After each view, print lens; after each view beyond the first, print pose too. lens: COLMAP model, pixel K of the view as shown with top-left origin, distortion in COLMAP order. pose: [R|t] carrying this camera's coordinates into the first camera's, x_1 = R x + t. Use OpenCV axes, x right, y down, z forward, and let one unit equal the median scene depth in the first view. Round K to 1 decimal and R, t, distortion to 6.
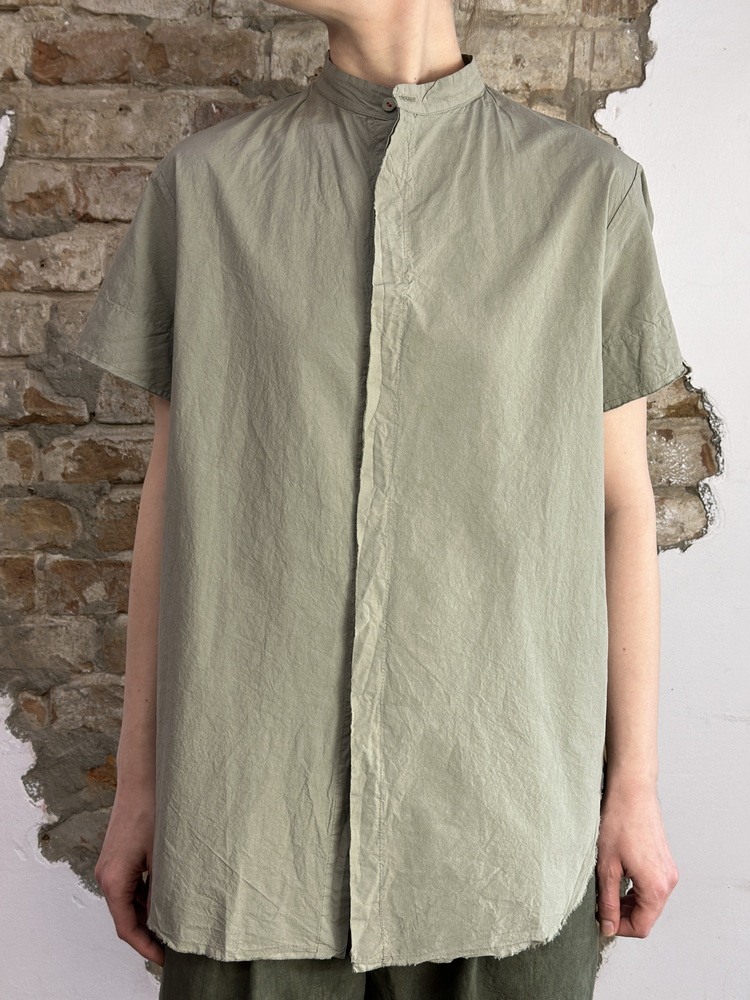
lens RADIAL K [[1292.4, 0, 375.0], [0, 1292.4, 500.0], [0, 0, 1]] dist [0.053865, -0.014346]
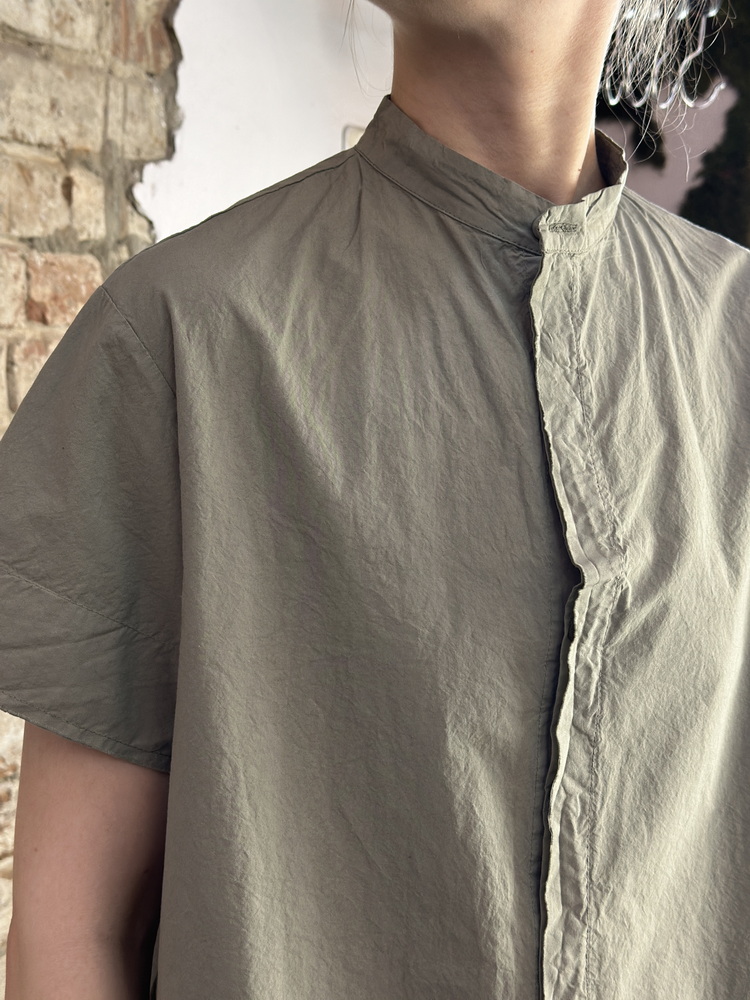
lens RADIAL K [[1292.4, 0, 375.0], [0, 1292.4, 500.0], [0, 0, 1]] dist [0.053865, -0.014346]
pose [[0.780374, -0.032312, 0.624477, -0.225824], [0.050739, 0.998643, -0.011734, -0.102102], [-0.623251, 0.040842, 0.780955, 0.335912]]
